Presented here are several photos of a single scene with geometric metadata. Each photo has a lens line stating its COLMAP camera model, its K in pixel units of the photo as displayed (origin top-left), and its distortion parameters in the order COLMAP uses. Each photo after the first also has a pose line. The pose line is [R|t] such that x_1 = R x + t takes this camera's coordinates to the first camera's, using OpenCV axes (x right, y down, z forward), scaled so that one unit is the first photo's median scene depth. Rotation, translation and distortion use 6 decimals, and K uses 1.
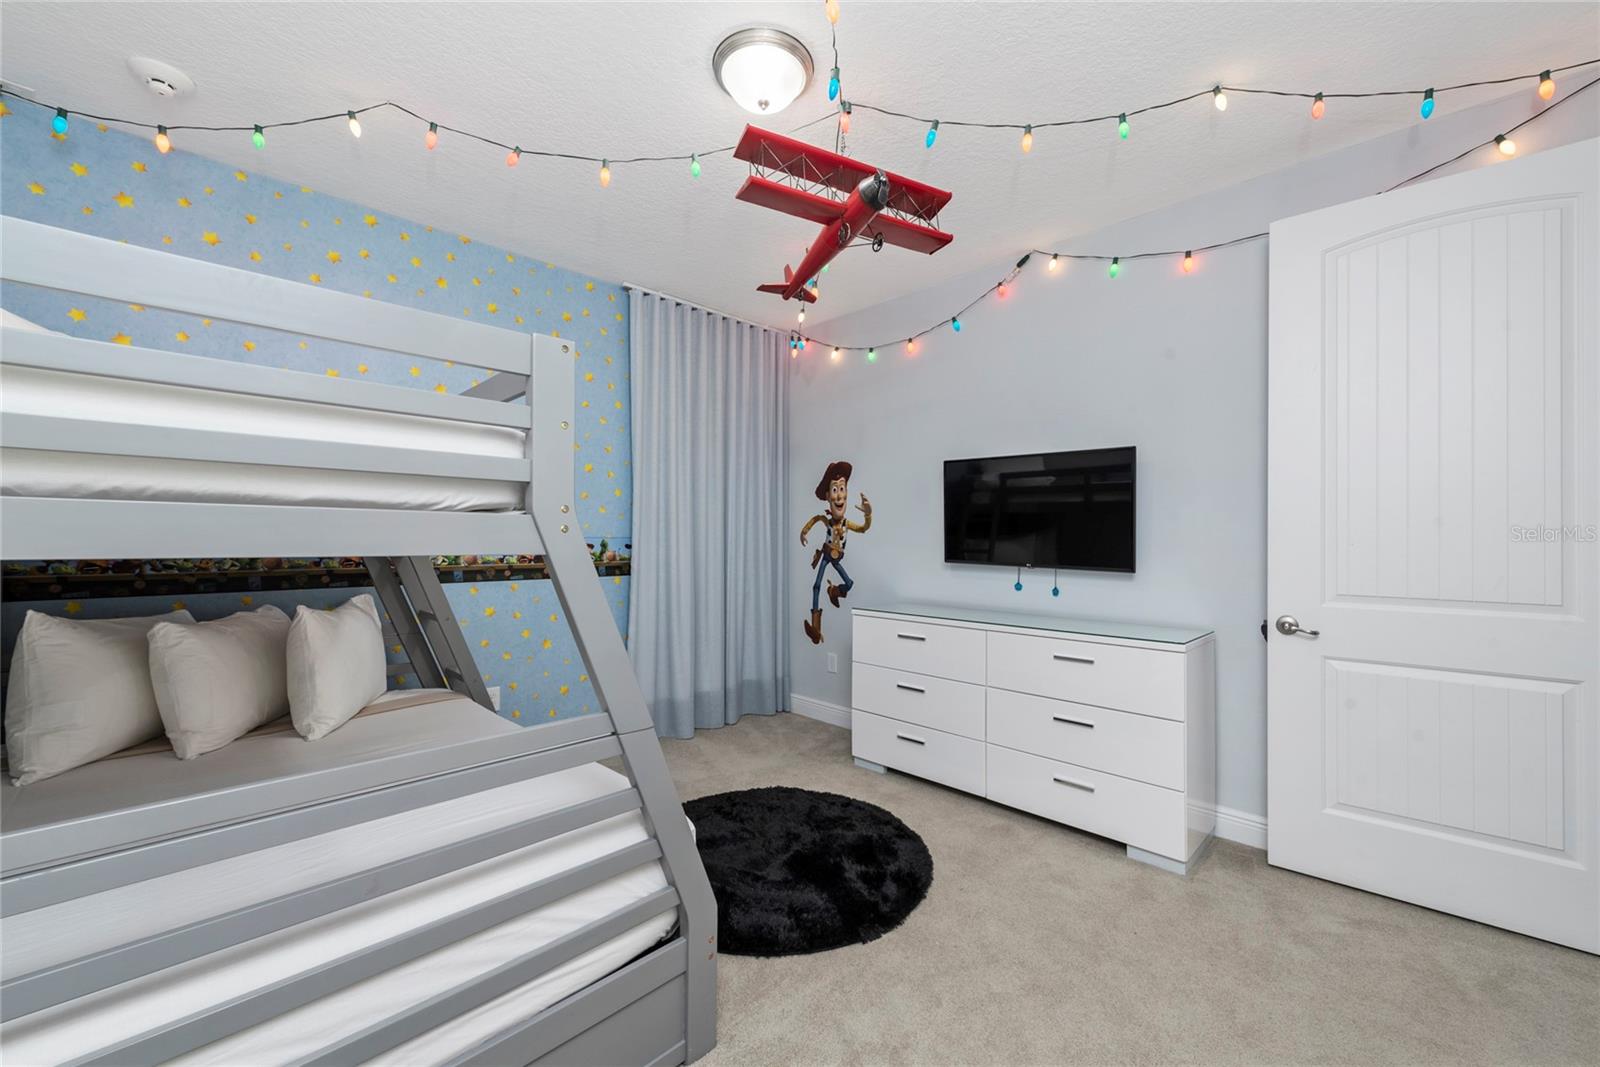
lens RADIAL K [[613.9, 0, 799.6], [0, 613.9, 539.1], [0, 0, 1]] dist [0.000684, 0.000088]
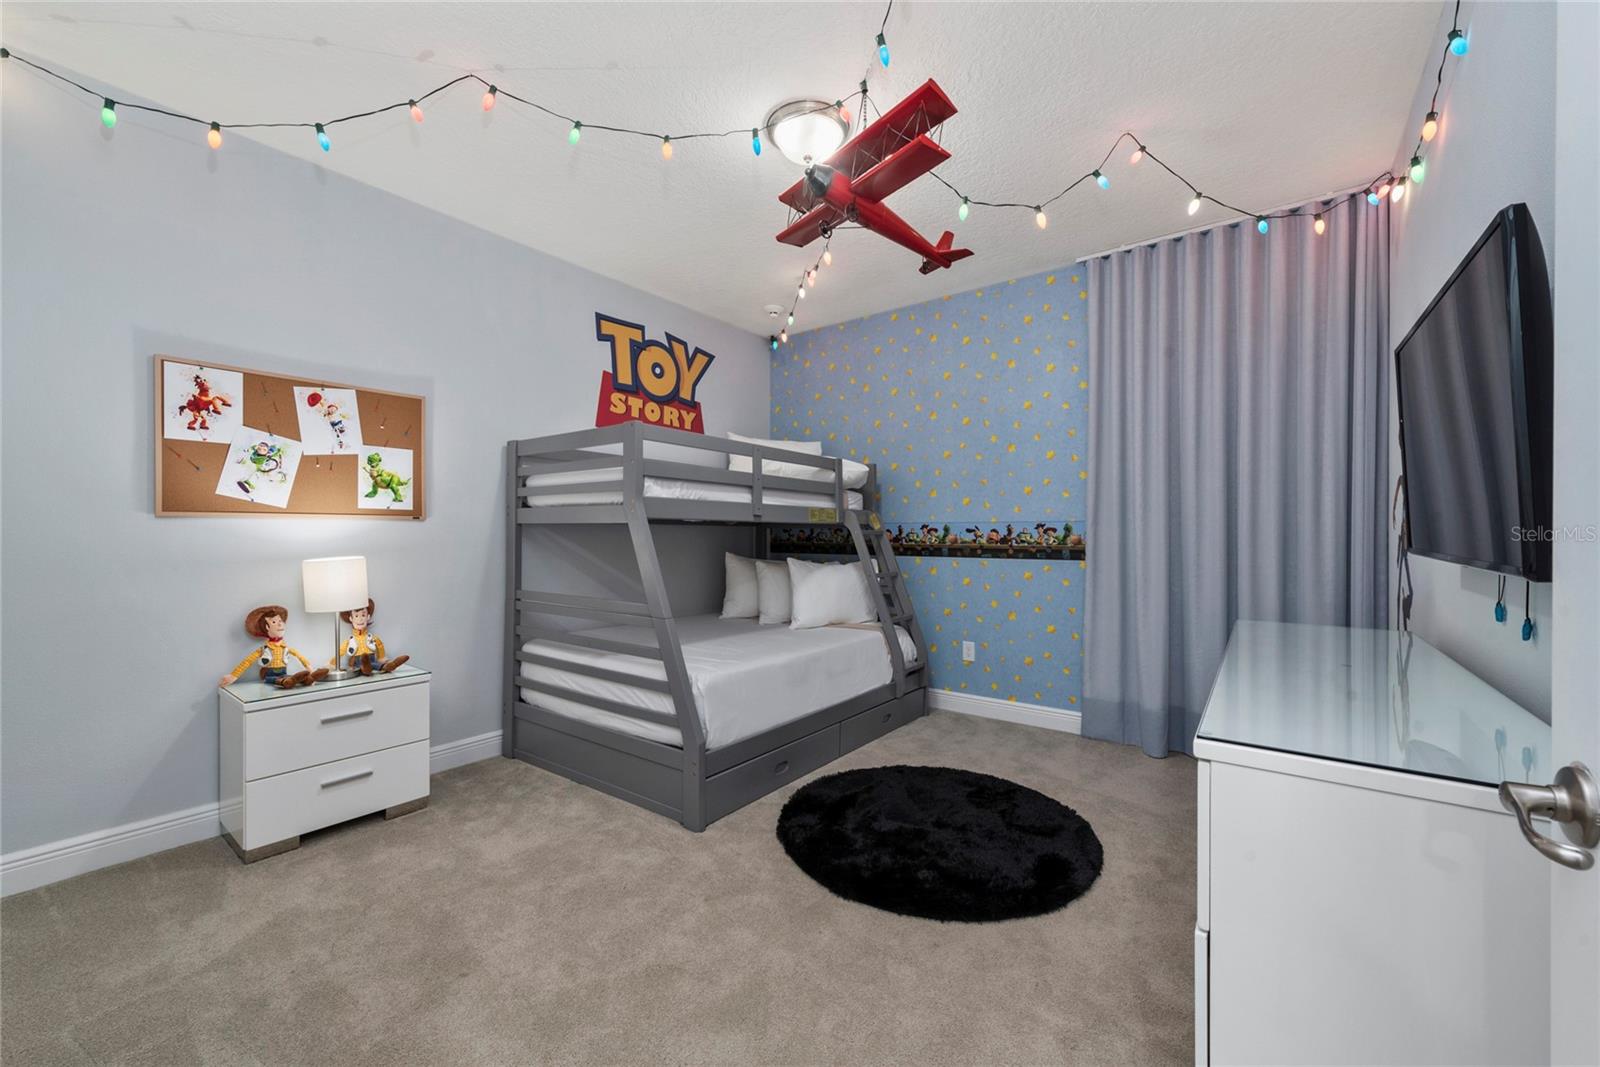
lens RADIAL K [[621.6, 0, 800.0], [0, 621.6, 533.5], [0, 0, 1]] dist [0.001812, 0.000196]
pose [[0.140364, 0.013818, -0.990004, 0.731599], [0.012430, 0.999799, 0.015717, -0.004923], [0.990022, -0.014512, 0.140164, 0.483581]]
